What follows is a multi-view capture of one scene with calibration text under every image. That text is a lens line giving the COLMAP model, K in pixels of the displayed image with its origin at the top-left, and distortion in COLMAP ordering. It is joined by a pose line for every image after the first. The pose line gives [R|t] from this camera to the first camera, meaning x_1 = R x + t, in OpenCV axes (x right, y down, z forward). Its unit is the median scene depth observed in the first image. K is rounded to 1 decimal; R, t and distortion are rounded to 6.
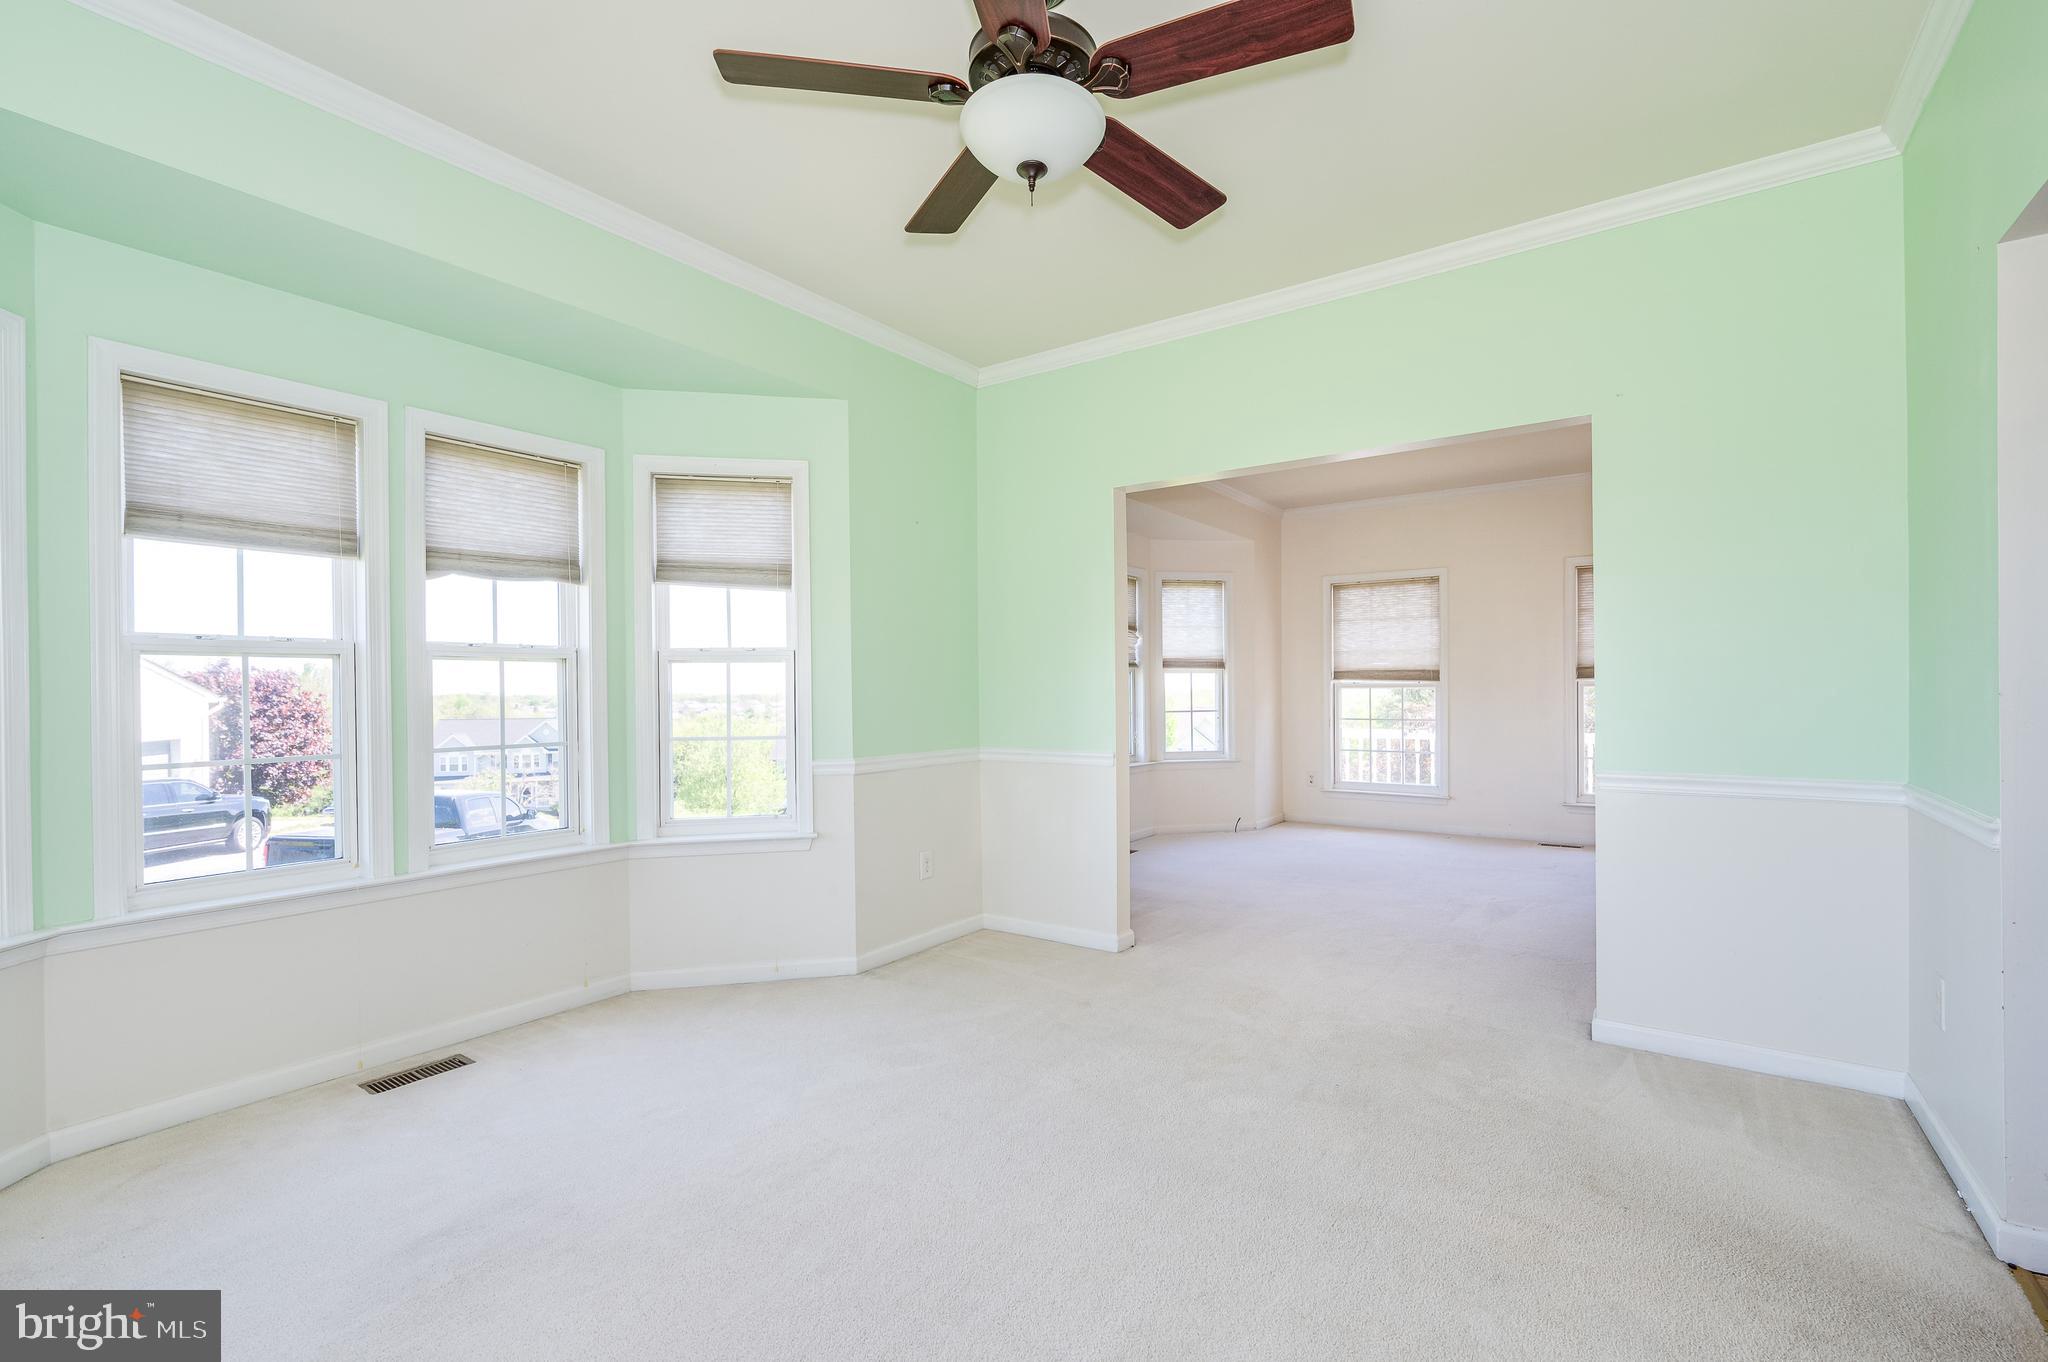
lens RADIAL K [[939.4, 0, 1015.4], [0, 939.4, 679.0], [0, 0, 1]] dist [-0.002285, 0.002416]
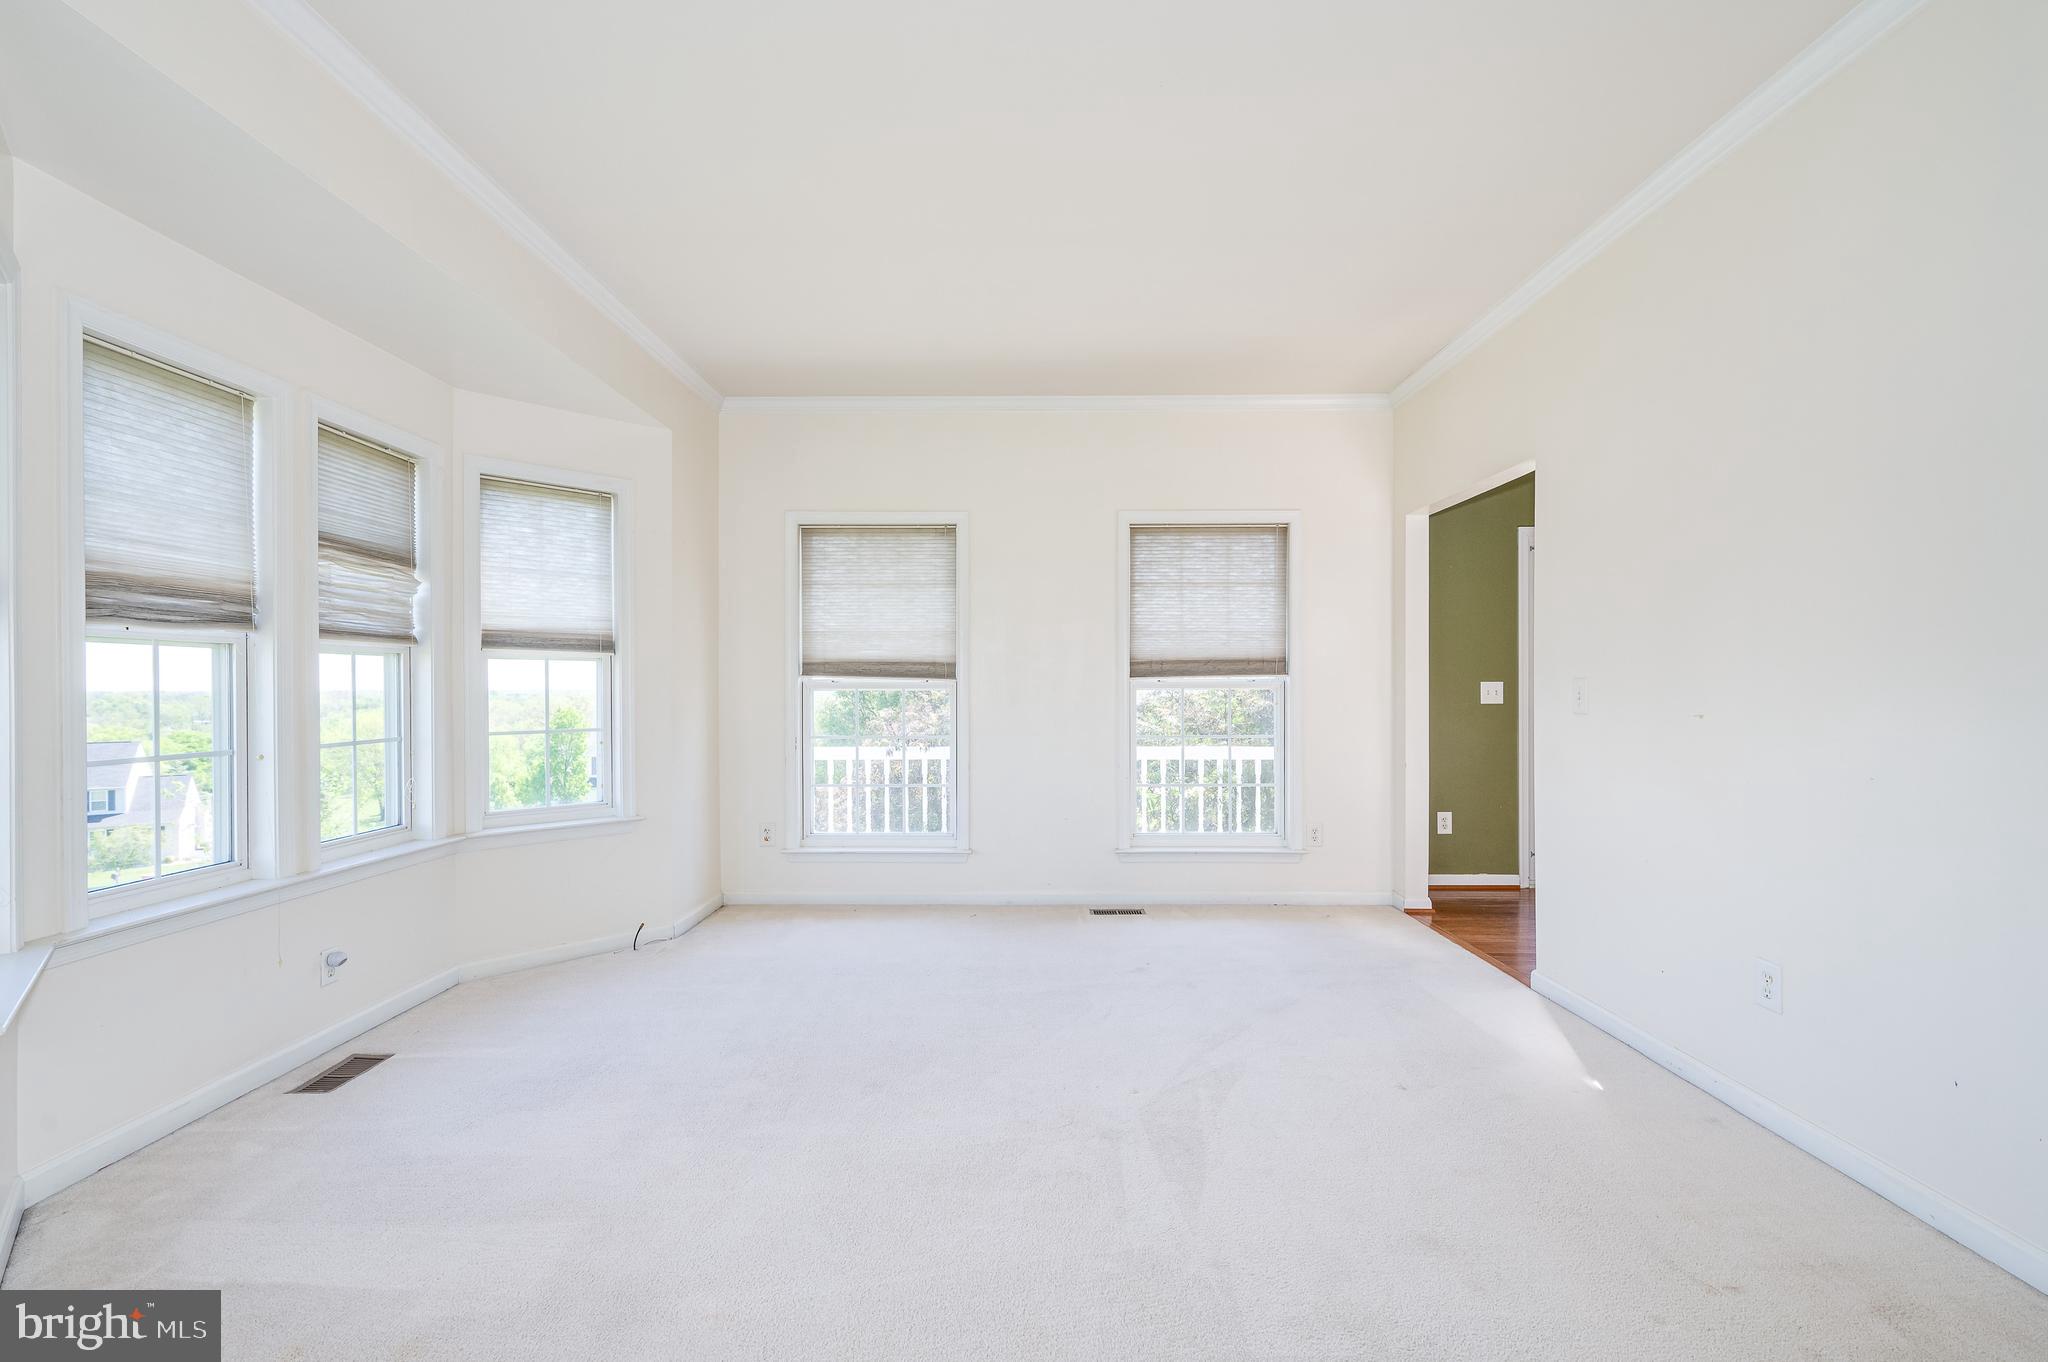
lens RADIAL K [[939.4, 0, 1039.4], [0, 939.4, 686.4], [0, 0, 1]] dist [-0.002285, 0.002416]
pose [[0.818700, 0.005825, 0.574192, 0.110871], [-0.008811, 0.999958, 0.002420, 0.005101], [-0.574154, -0.007041, 0.818717, 0.407208]]
